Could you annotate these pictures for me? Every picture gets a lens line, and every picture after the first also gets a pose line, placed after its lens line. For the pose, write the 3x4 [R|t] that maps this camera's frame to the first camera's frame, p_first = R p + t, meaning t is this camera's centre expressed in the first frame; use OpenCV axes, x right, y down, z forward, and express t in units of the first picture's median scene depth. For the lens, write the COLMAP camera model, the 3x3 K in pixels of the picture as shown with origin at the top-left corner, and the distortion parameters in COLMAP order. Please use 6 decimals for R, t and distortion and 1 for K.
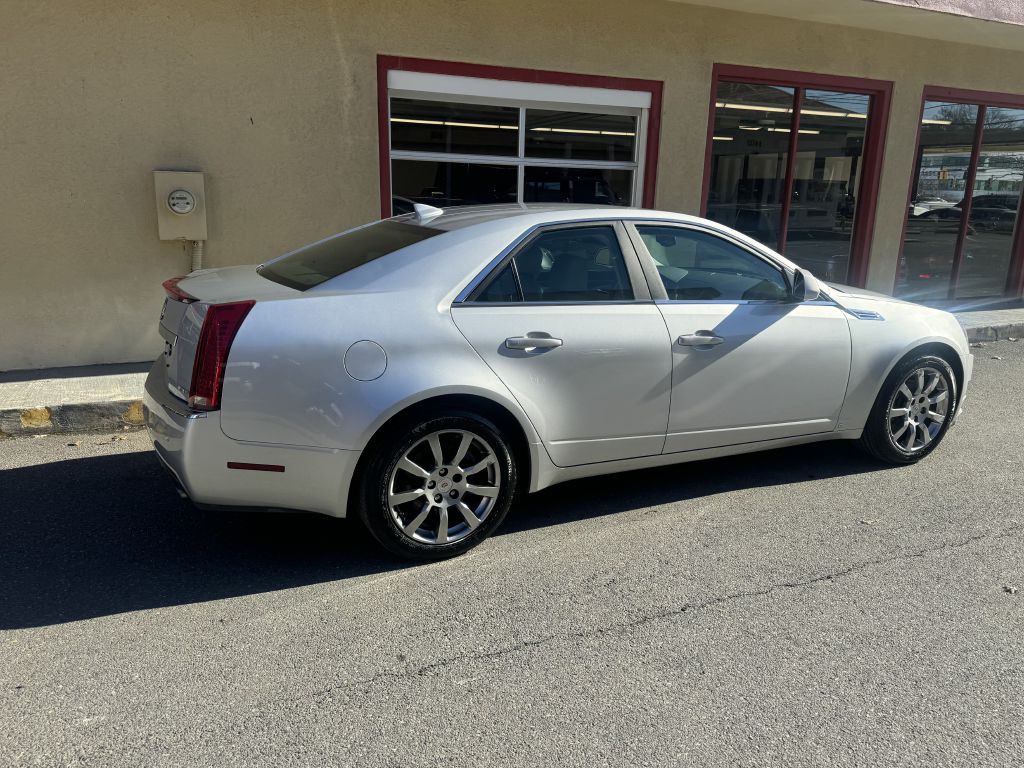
lens RADIAL K [[726.1, 0, 511.8], [0, 726.1, 392.4], [0, 0, 1]] dist [0.044087, -0.045378]
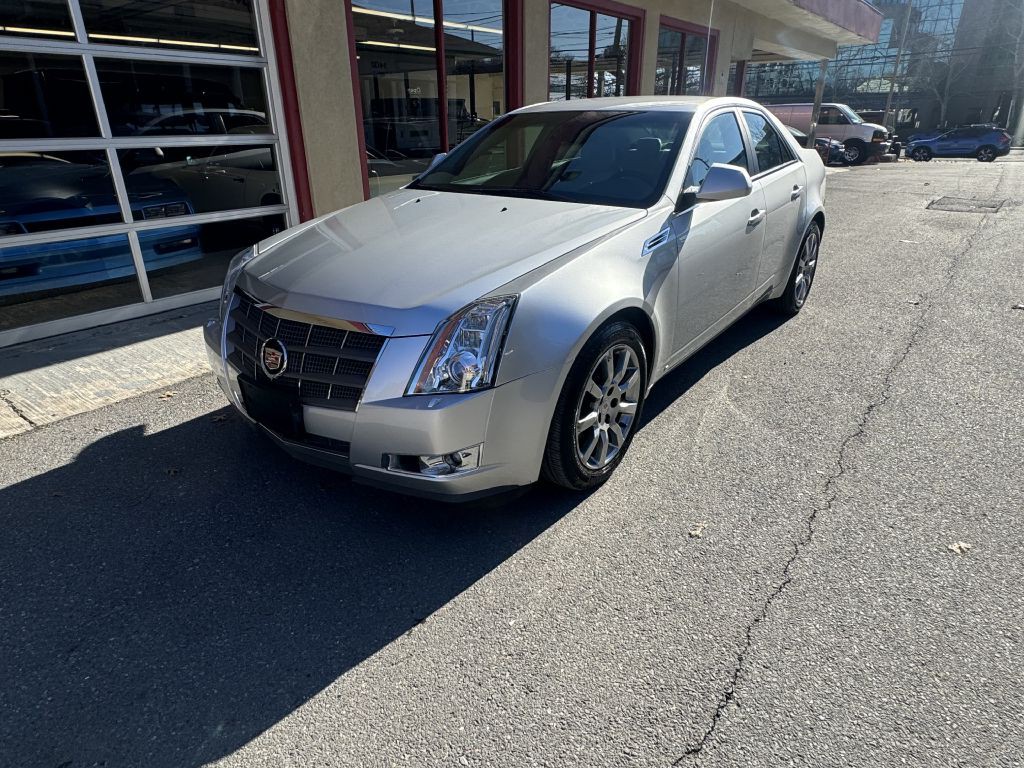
lens RADIAL K [[612.0, 0, 514.7], [0, 612.0, 385.1], [0, 0, 1]] dist [0.000503, -0.000155]
pose [[0.872811, -0.222830, 0.434220, 0.051453], [0.158292, 0.970841, 0.180031, -0.063082], [-0.461675, -0.088400, 0.882633, 0.328992]]
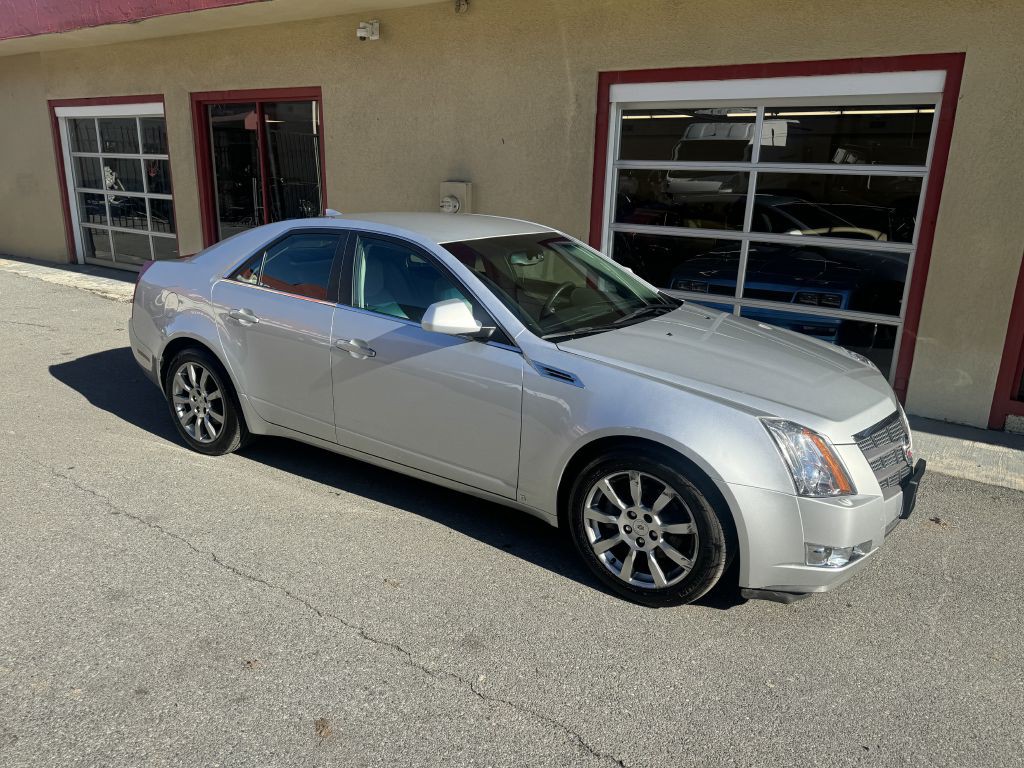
lens RADIAL K [[753.8, 0, 518.3], [0, 753.8, 380.9], [0, 0, 1]] dist [0.046161, -0.047175]
pose [[0.524493, 0.224442, -0.821300, 0.759933], [-0.240563, 0.964390, 0.109919, -0.119046], [0.816723, 0.139922, 0.559808, 0.341941]]
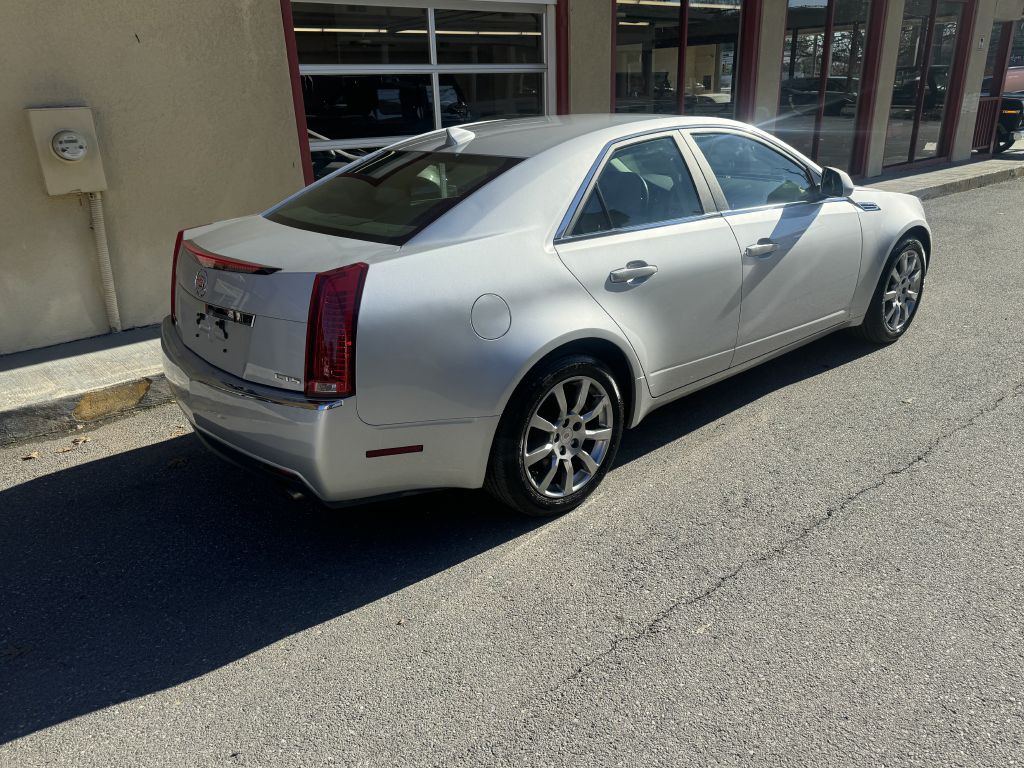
lens RADIAL K [[753.8, 0, 518.3], [0, 753.8, 372.0], [0, 0, 1]] dist [0.046161, -0.047175]
pose [[0.959586, -0.147682, 0.239550, -0.193408], [0.126789, 0.986827, 0.100485, -0.030510], [-0.251234, -0.066052, 0.965670, 0.039947]]
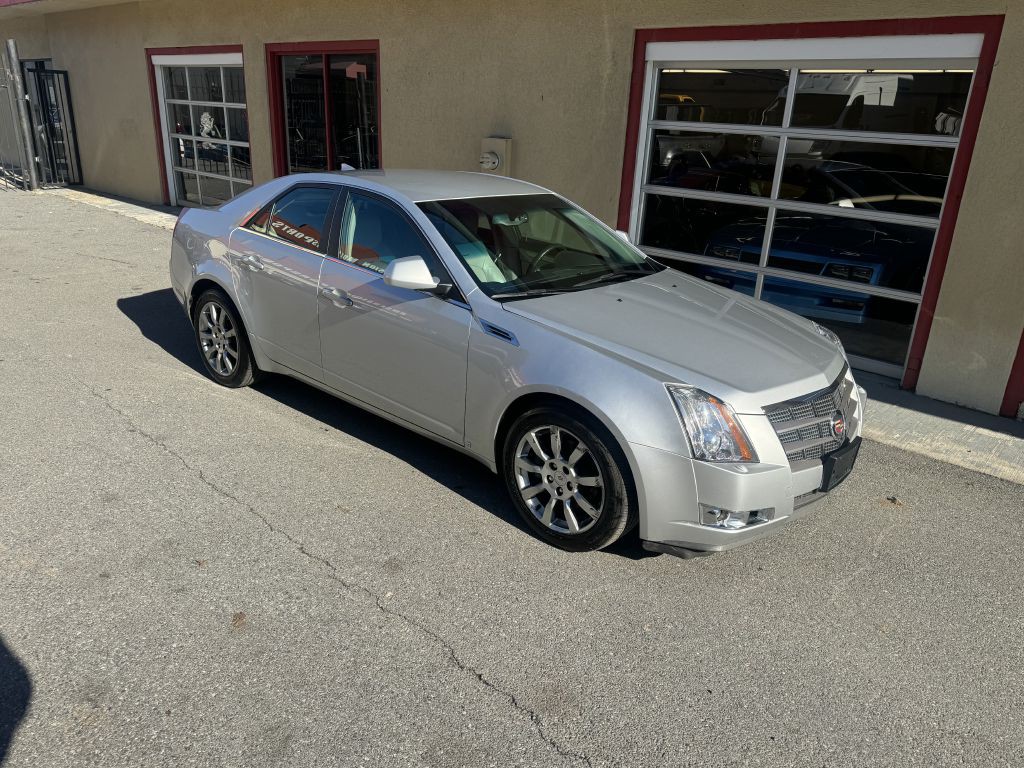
lens RADIAL K [[753.8, 0, 513.3], [0, 753.8, 392.3], [0, 0, 1]] dist [0.046161, -0.047175]
pose [[0.397078, 0.314761, -0.862122, 0.848103], [-0.280382, 0.936046, 0.212612, -0.153683], [0.873908, 0.157300, 0.459937, 0.419150]]
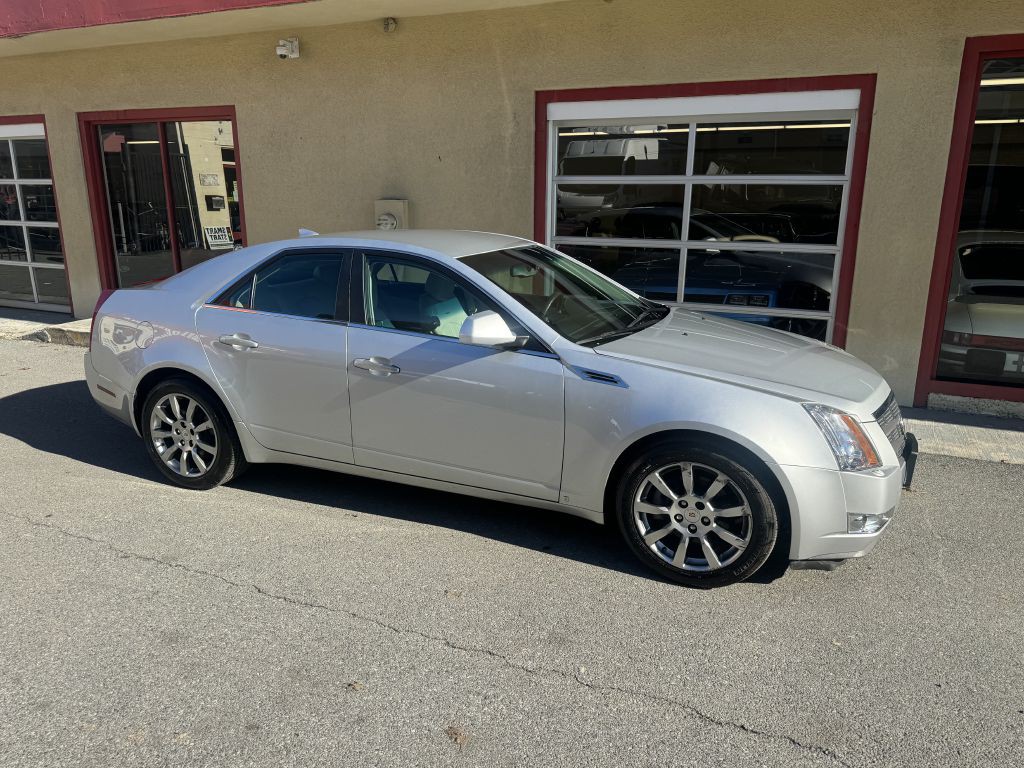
lens RADIAL K [[753.8, 0, 517.9], [0, 753.8, 387.2], [0, 0, 1]] dist [0.046161, -0.047175]
pose [[0.668153, 0.172920, -0.723651, 0.698910], [-0.189763, 0.980057, 0.058980, -0.084757], [0.719418, 0.097914, 0.687642, 0.232993]]
